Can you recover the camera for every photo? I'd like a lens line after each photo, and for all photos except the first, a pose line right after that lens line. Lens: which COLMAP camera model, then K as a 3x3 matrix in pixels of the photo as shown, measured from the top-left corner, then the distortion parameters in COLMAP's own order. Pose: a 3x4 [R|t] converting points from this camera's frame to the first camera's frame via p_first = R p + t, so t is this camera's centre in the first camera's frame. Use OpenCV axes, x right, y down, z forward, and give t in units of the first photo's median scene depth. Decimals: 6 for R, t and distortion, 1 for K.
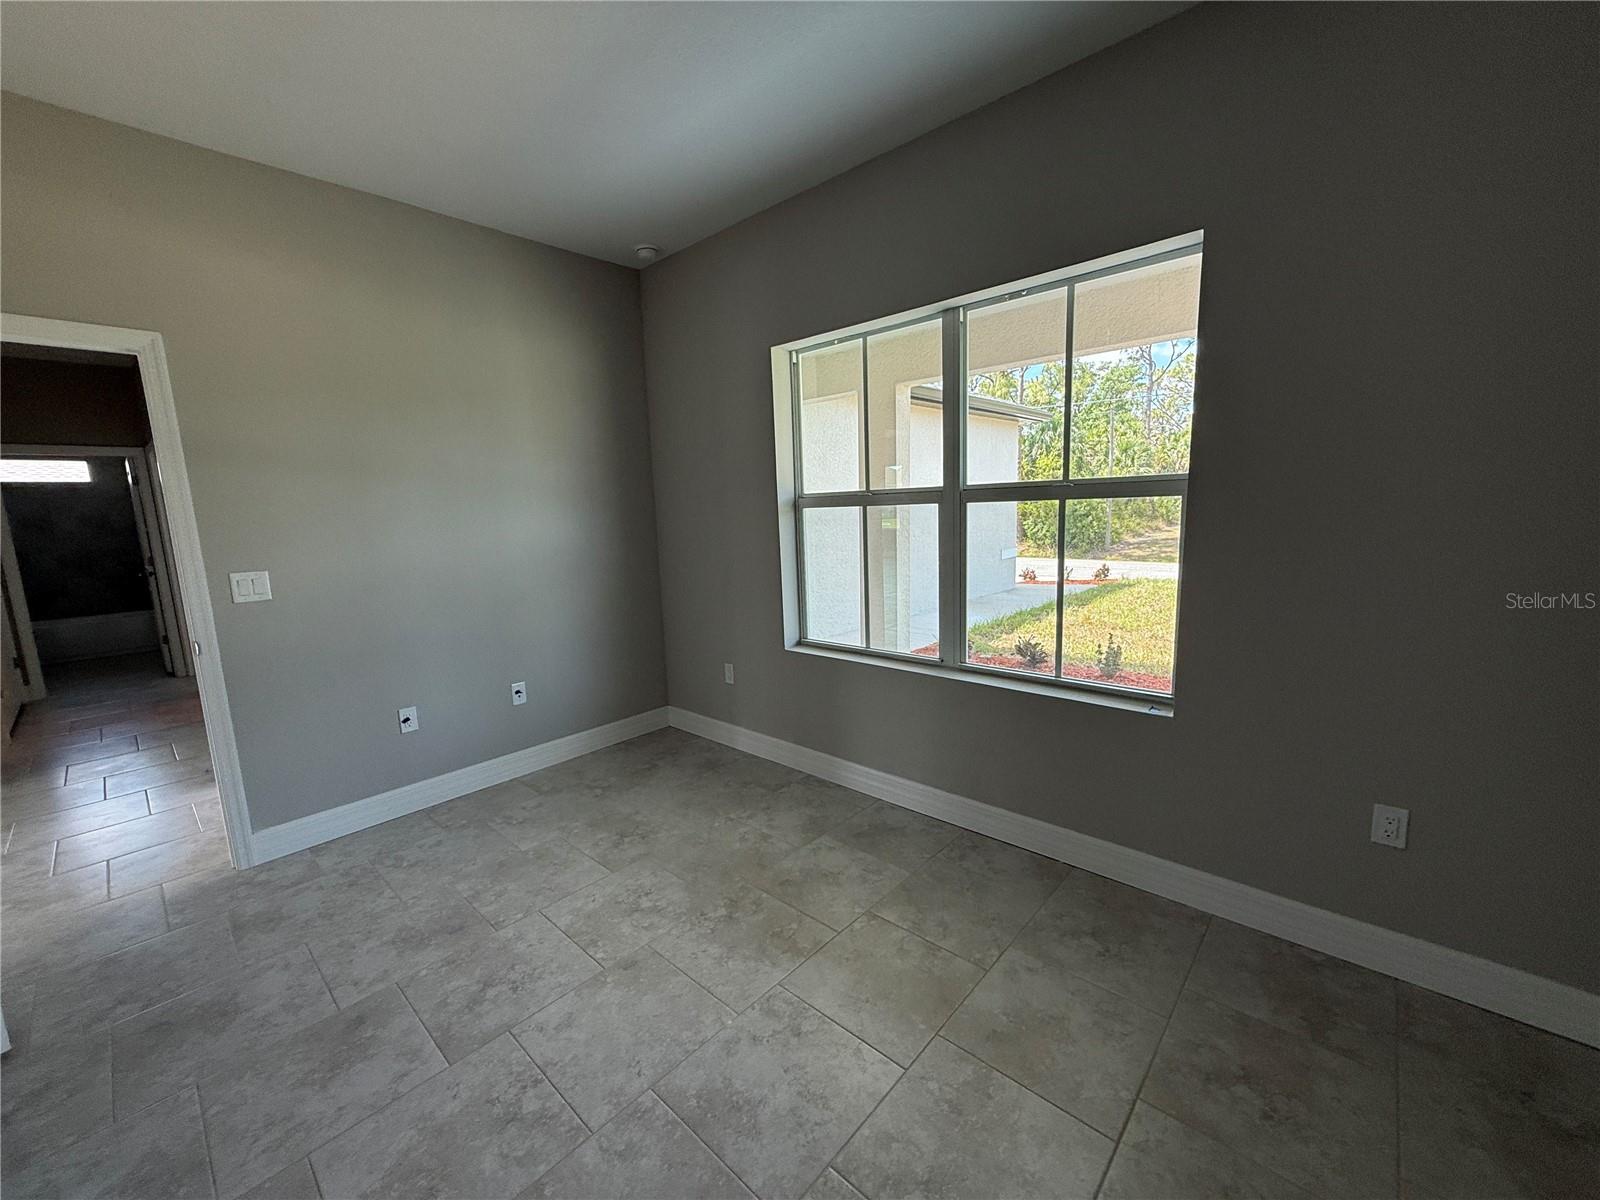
lens RADIAL K [[636.6, 0, 794.4], [0, 636.6, 598.5], [0, 0, 1]] dist [0.001698, -0.000498]
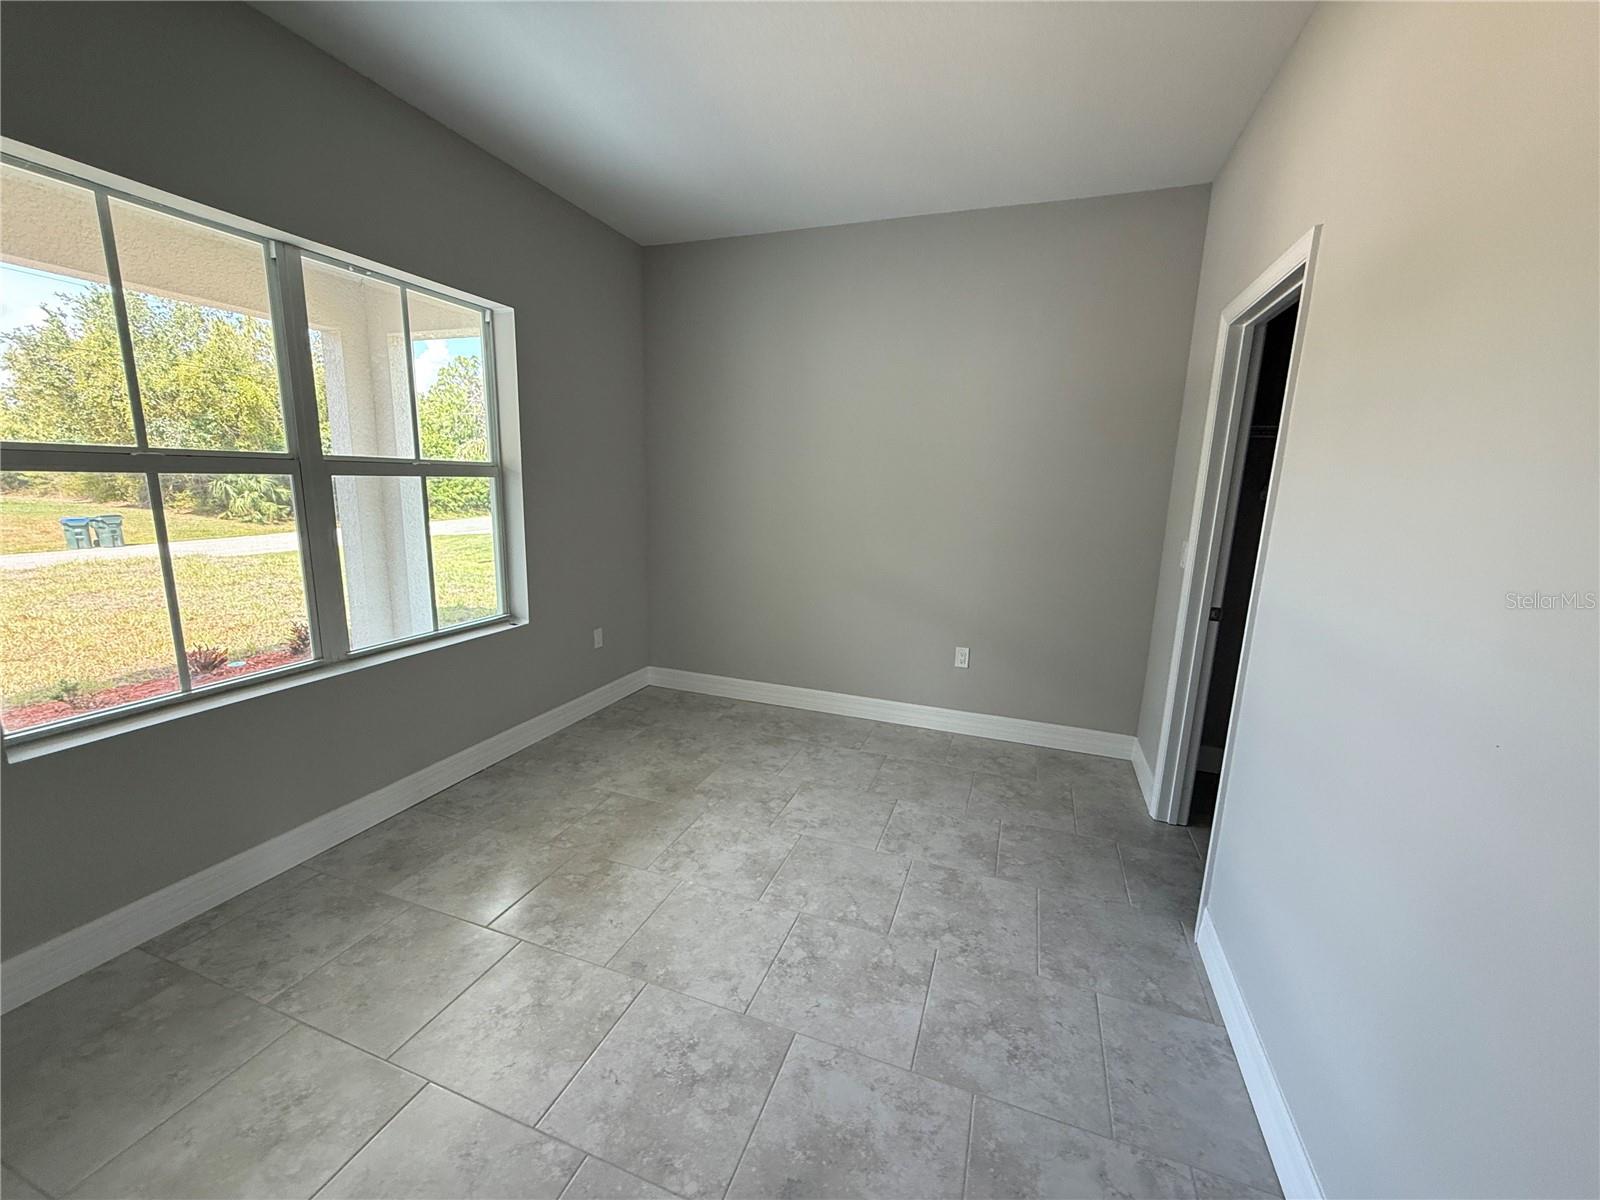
lens RADIAL K [[636.6, 0, 794.3], [0, 636.6, 602.3], [0, 0, 1]] dist [0.001698, -0.000498]
pose [[-0.379955, -0.149827, 0.912790, -1.070454], [0.123064, 0.969835, 0.210417, -0.109955], [-0.916782, 0.192281, -0.350056, 0.965839]]
